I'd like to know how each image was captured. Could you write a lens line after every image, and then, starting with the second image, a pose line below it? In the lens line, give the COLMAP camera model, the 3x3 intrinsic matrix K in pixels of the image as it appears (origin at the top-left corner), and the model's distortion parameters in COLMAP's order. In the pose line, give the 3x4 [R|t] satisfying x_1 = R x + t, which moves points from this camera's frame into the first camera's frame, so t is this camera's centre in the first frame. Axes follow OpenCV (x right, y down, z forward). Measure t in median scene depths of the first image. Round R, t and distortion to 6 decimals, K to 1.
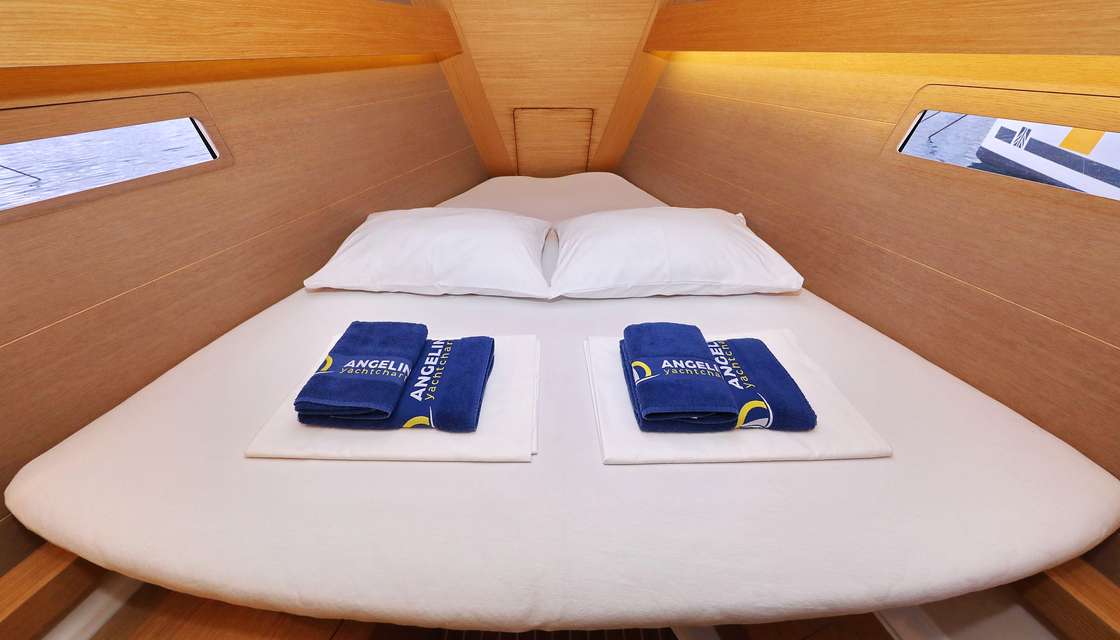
lens RADIAL K [[331.4, 0, 516.2], [0, 331.4, 315.5], [0, 0, 1]] dist [-0.001125, -0.000116]
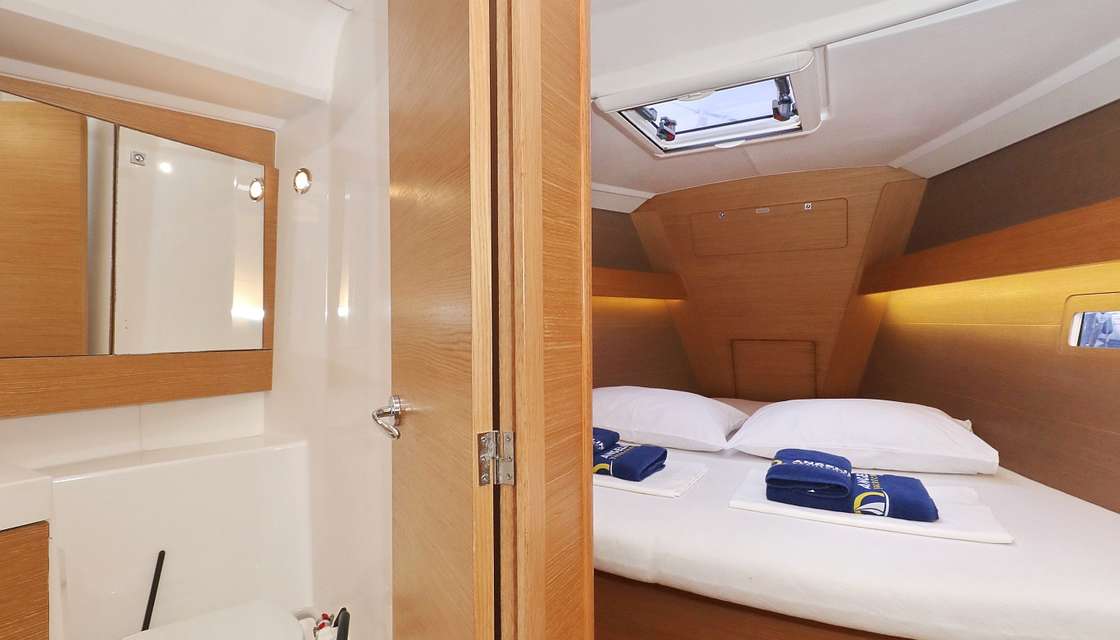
lens RADIAL K [[463.2, 0, 545.7], [0, 463.2, 323.6], [0, 0, 1]] dist [-0.001696, -0.000429]
pose [[0.888551, 0.006939, -0.458725, 0.377309], [-0.289210, 0.784660, -0.548330, 0.908081], [0.356138, 0.619887, 0.699218, -0.834869]]
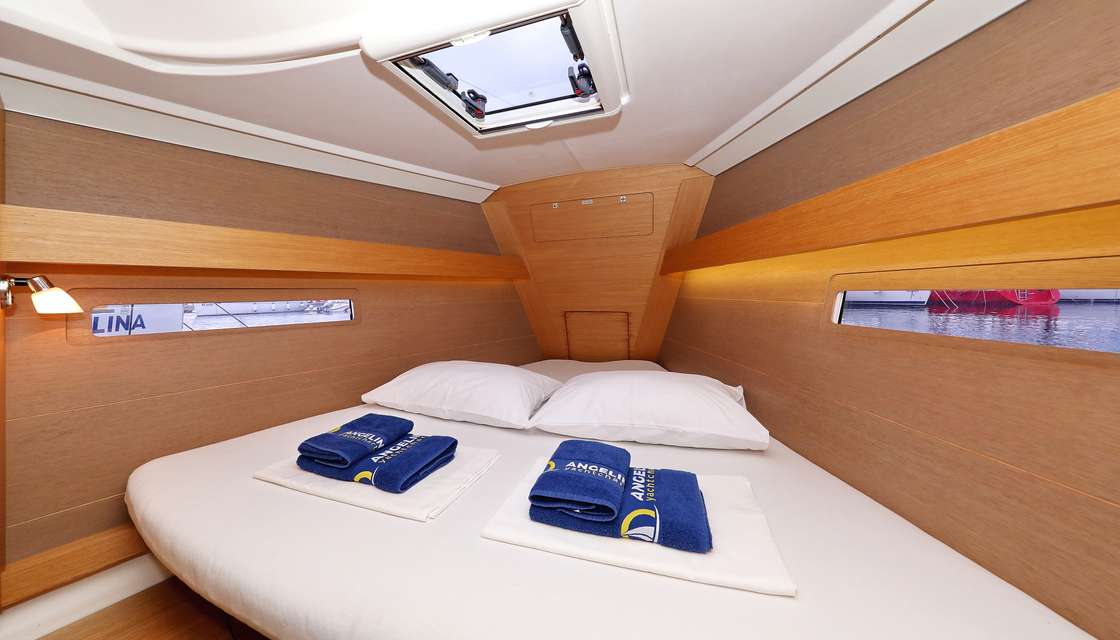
lens RADIAL K [[331.4, 0, 516.2], [0, 331.4, 315.5], [0, 0, 1]] dist [-0.001125, -0.000116]
pose [[0.949076, 0.014228, -0.314727, 0.576946], [-0.190436, 0.821727, -0.537121, 0.341970], [0.250977, 0.569704, 0.782590, -0.184814]]
